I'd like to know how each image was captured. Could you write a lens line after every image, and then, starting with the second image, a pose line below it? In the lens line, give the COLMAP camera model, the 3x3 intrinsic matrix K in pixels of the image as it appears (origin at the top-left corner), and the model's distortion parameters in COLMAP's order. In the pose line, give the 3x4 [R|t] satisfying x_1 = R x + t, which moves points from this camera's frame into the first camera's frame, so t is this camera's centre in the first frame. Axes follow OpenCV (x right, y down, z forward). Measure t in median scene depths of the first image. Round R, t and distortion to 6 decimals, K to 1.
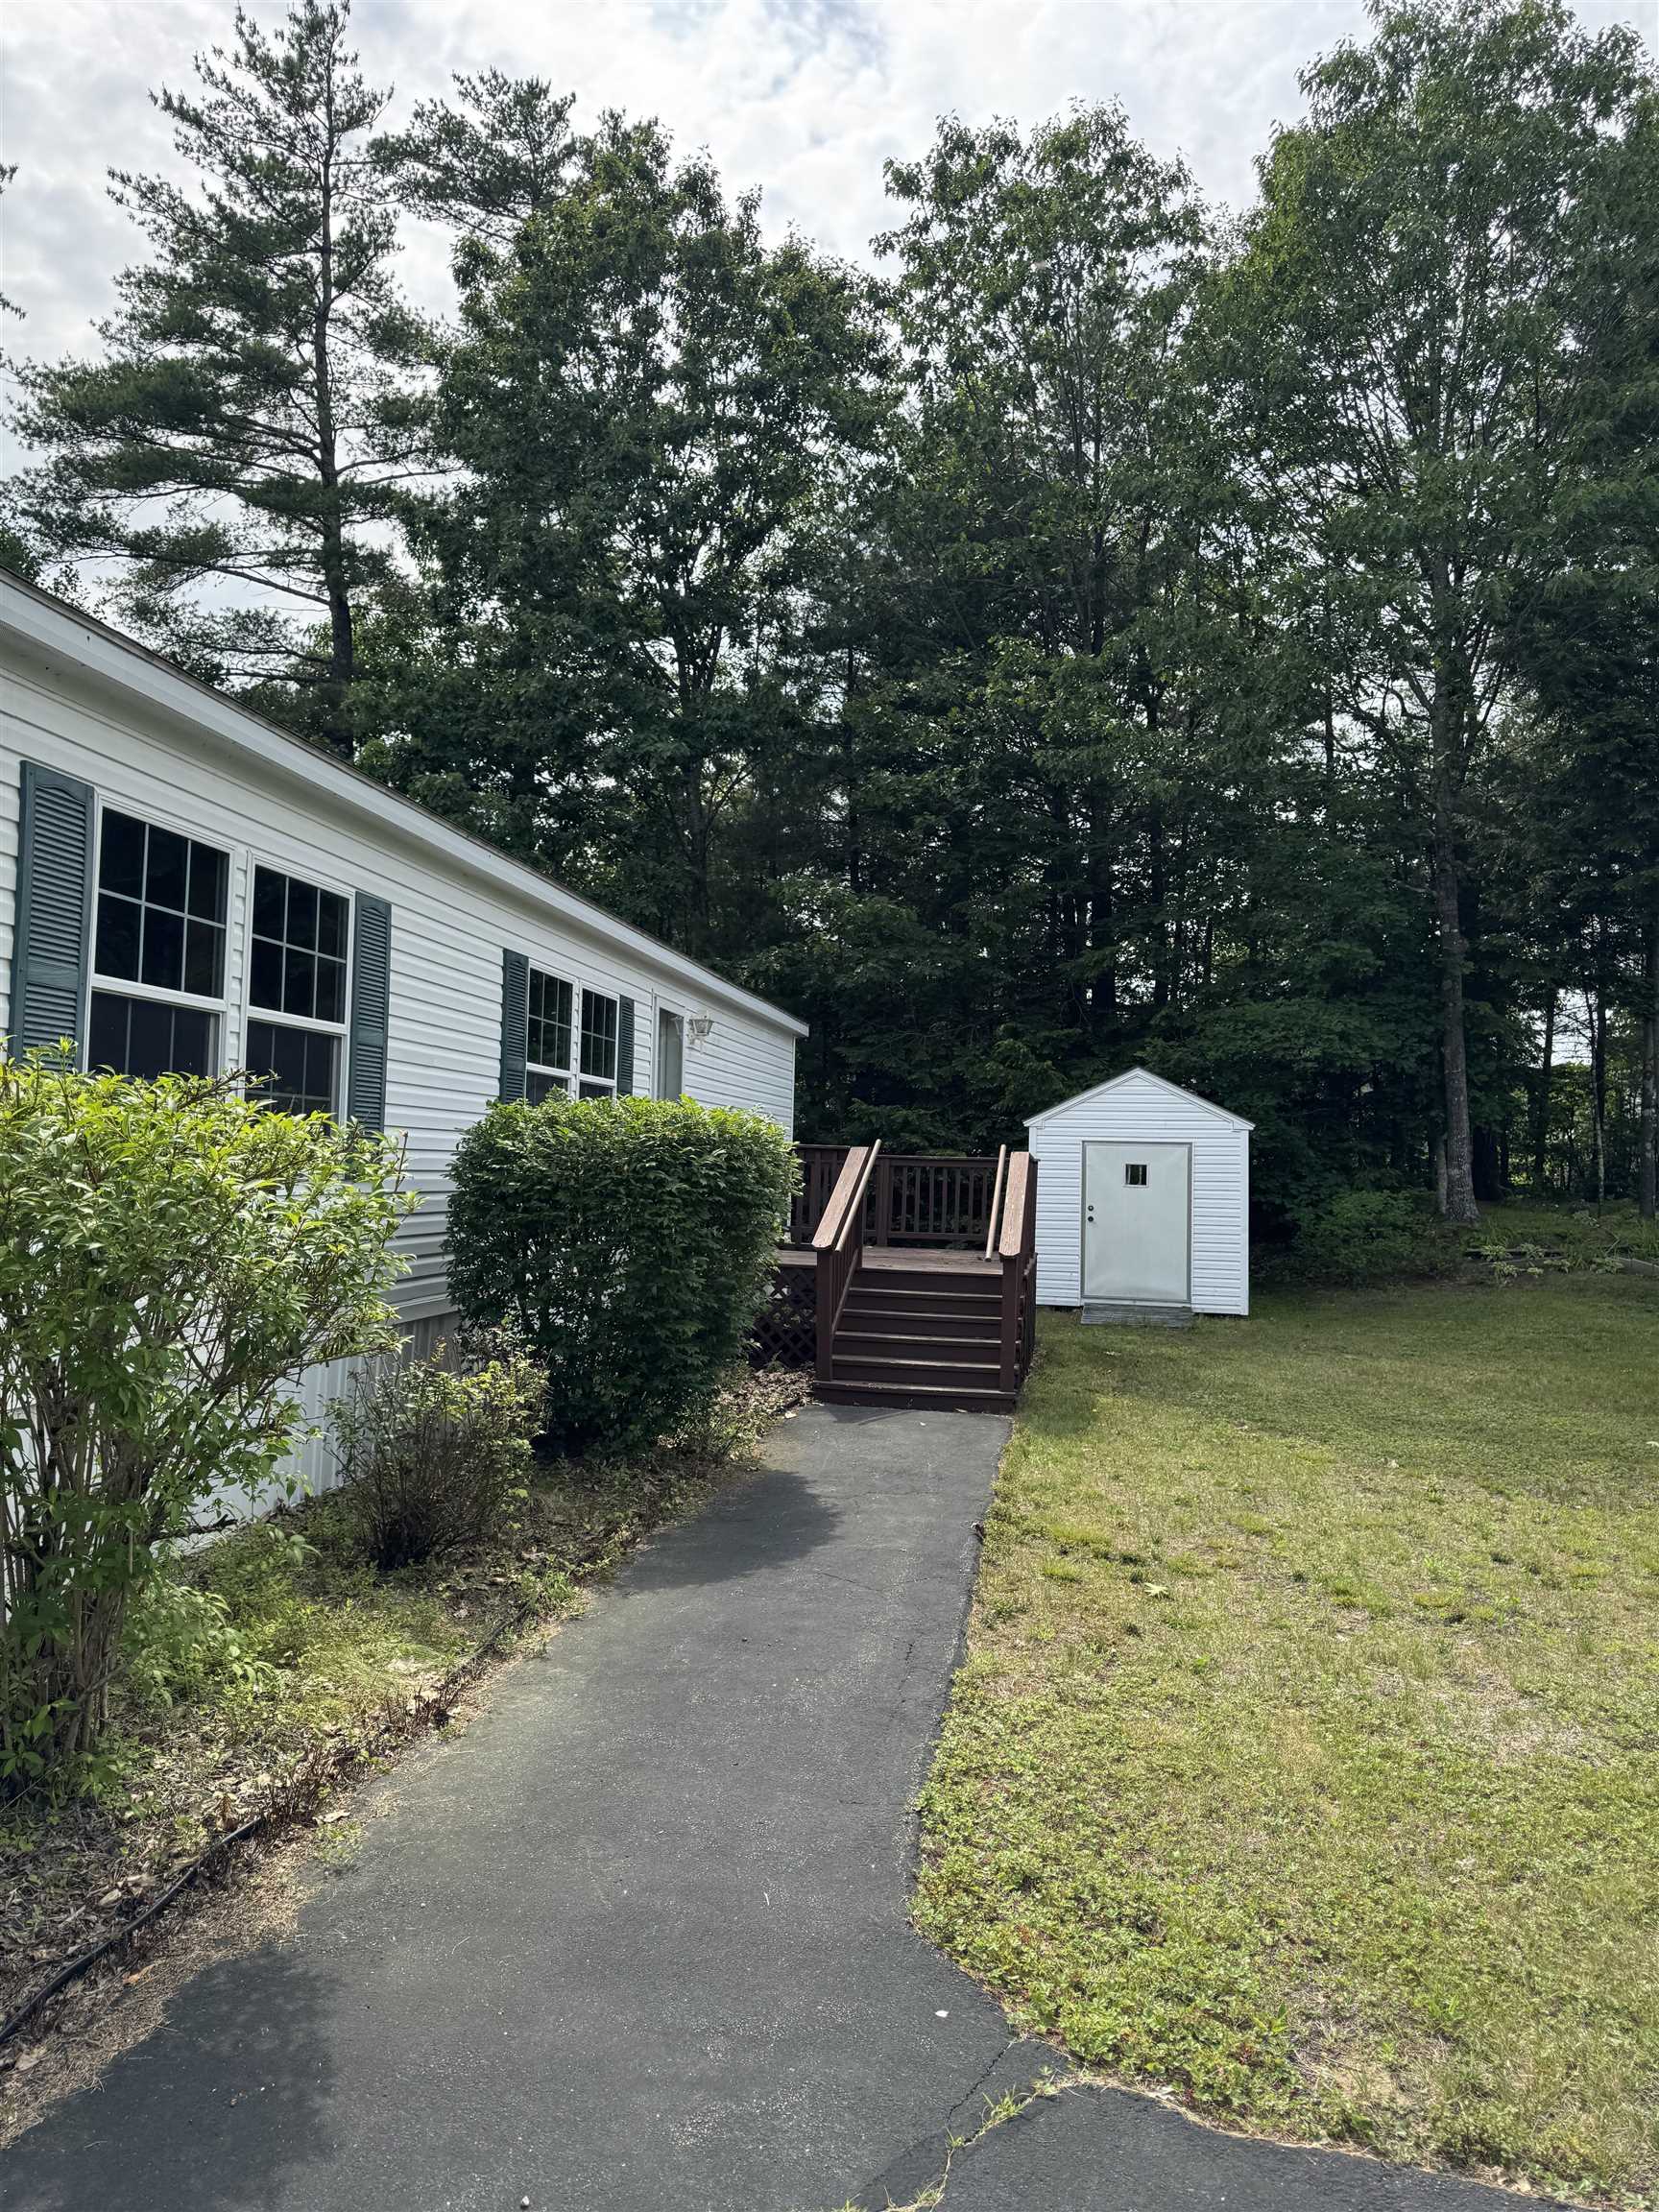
lens RADIAL K [[1542.8, 0, 829.5], [0, 1542.8, 1152.4], [0, 0, 1]] dist [0.070827, -0.000210]
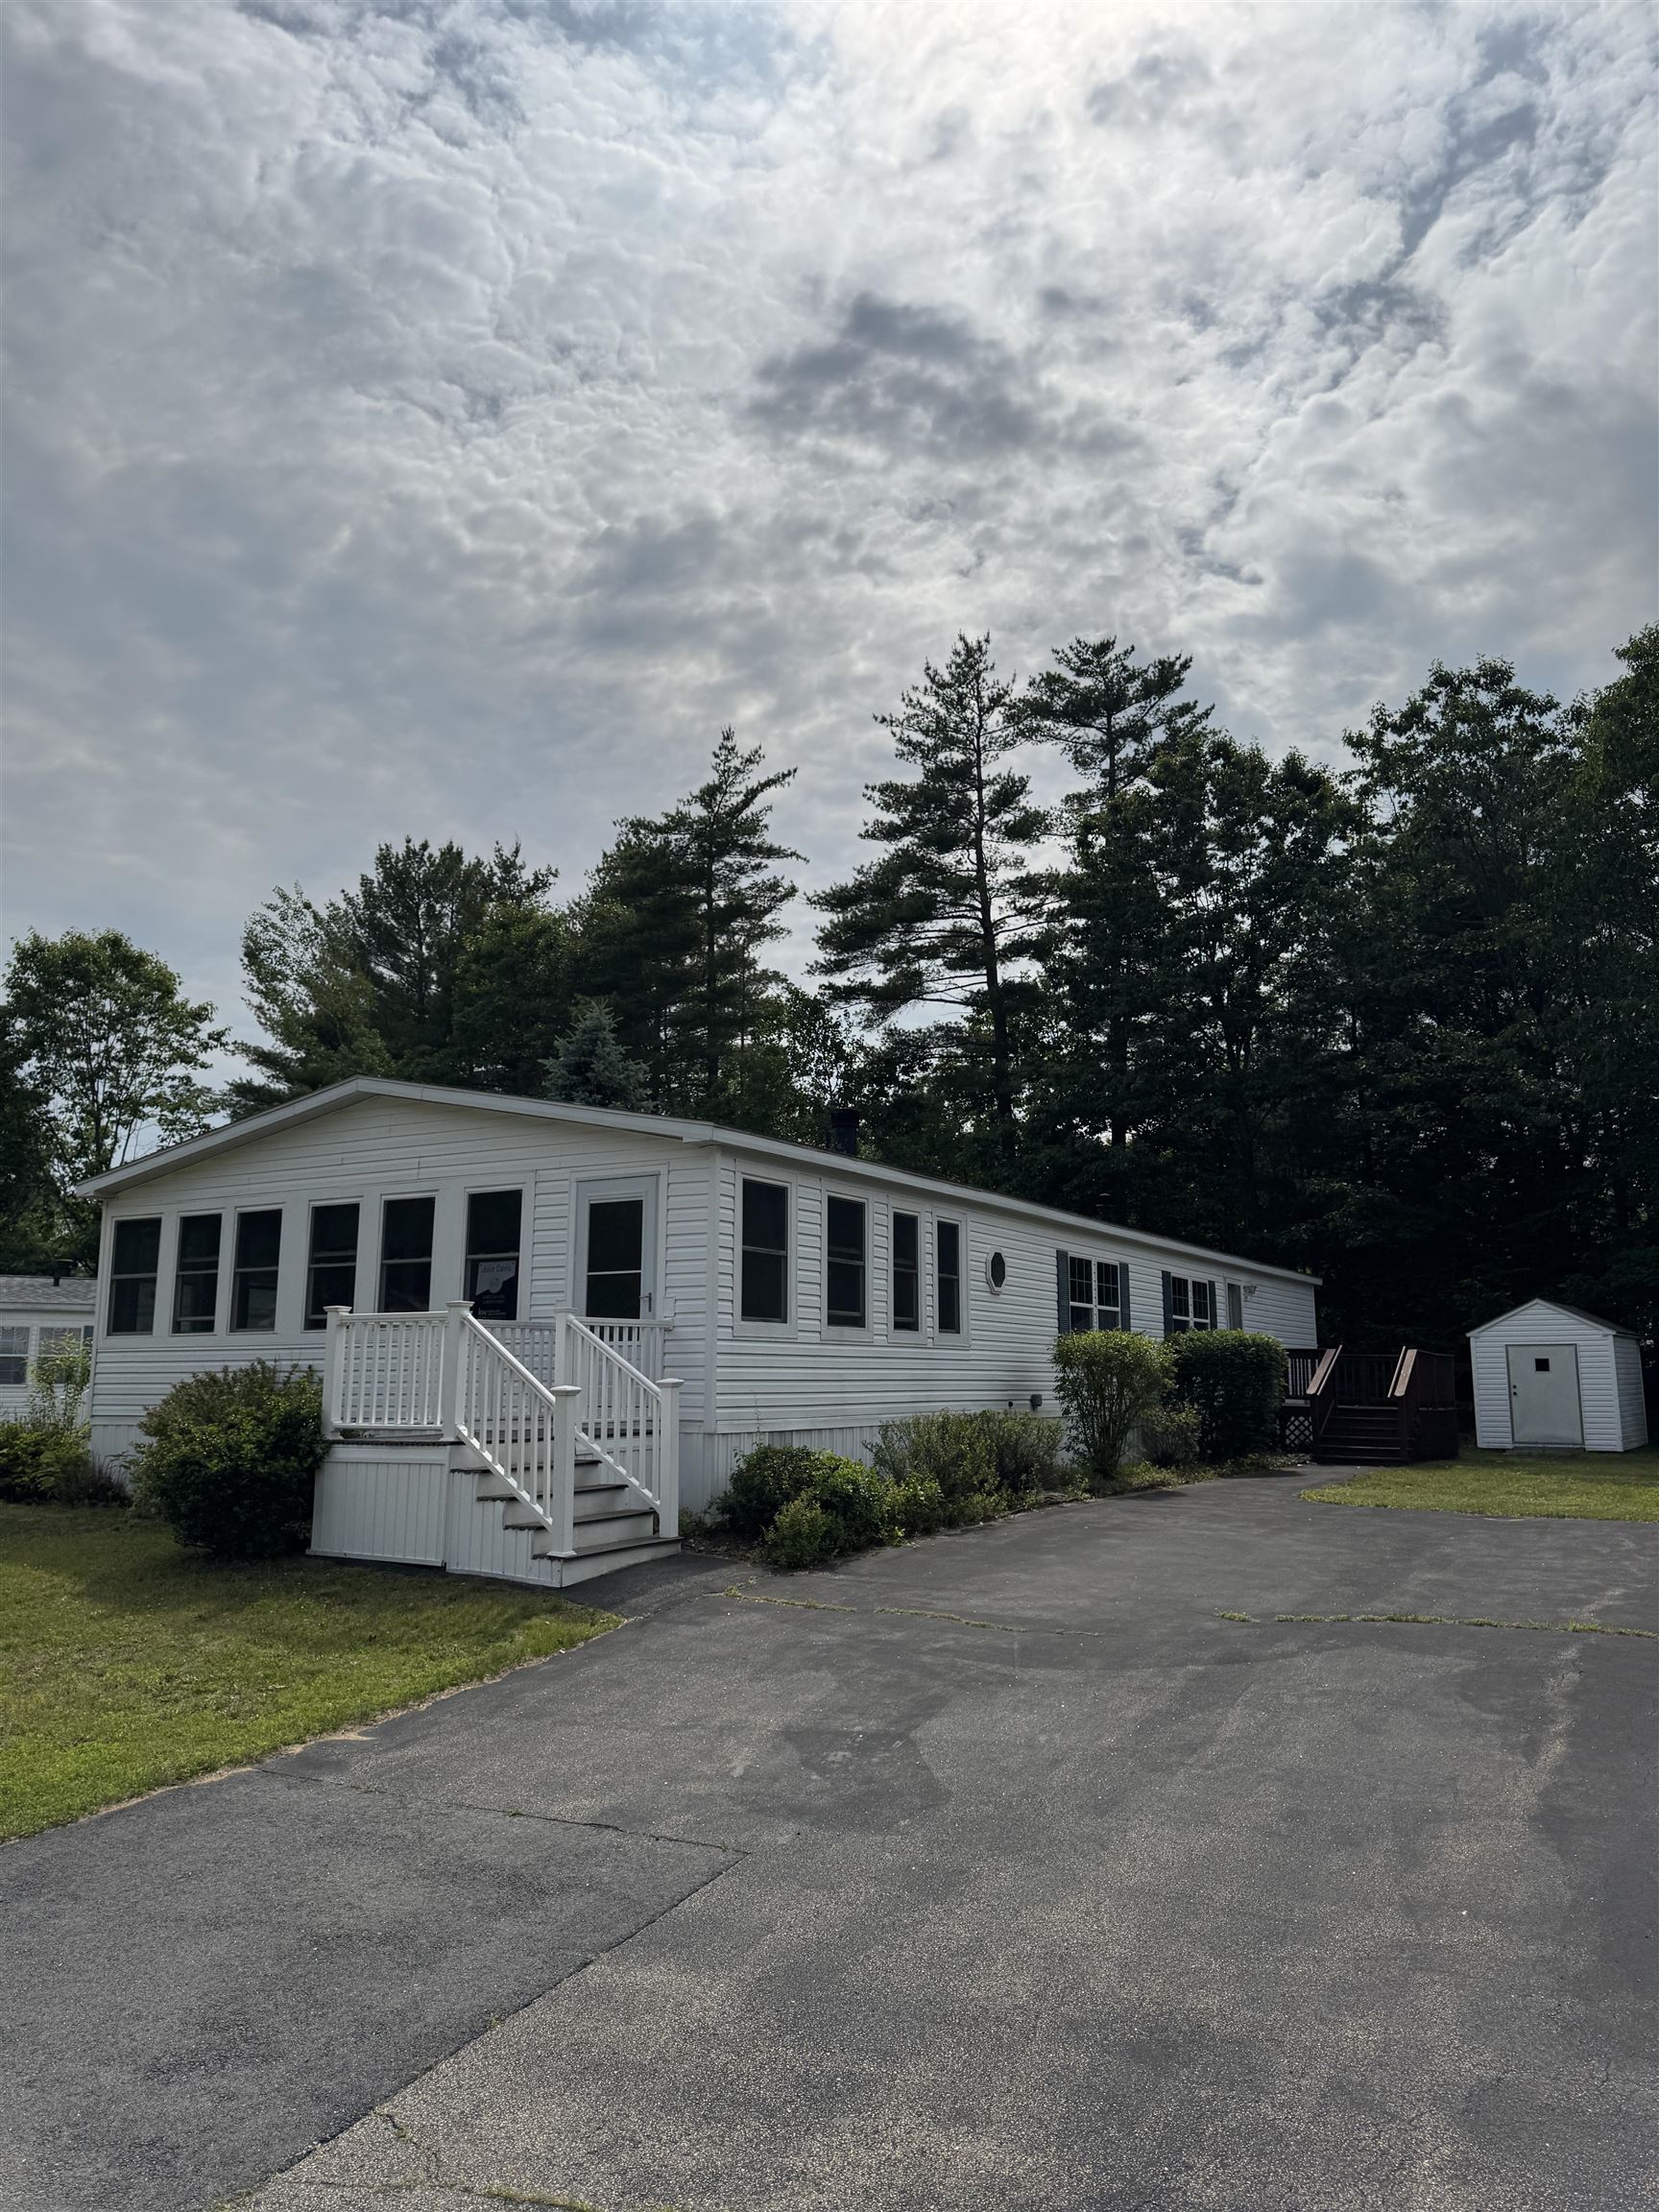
lens RADIAL K [[1542.8, 0, 829.5], [0, 1542.8, 1152.4], [0, 0, 1]] dist [0.070827, -0.000210]
pose [[0.934231, -0.078694, -0.347878, 0.072574], [0.026631, 0.988024, -0.151983, 0.019220], [0.355672, 0.132723, 0.925139, -0.642498]]
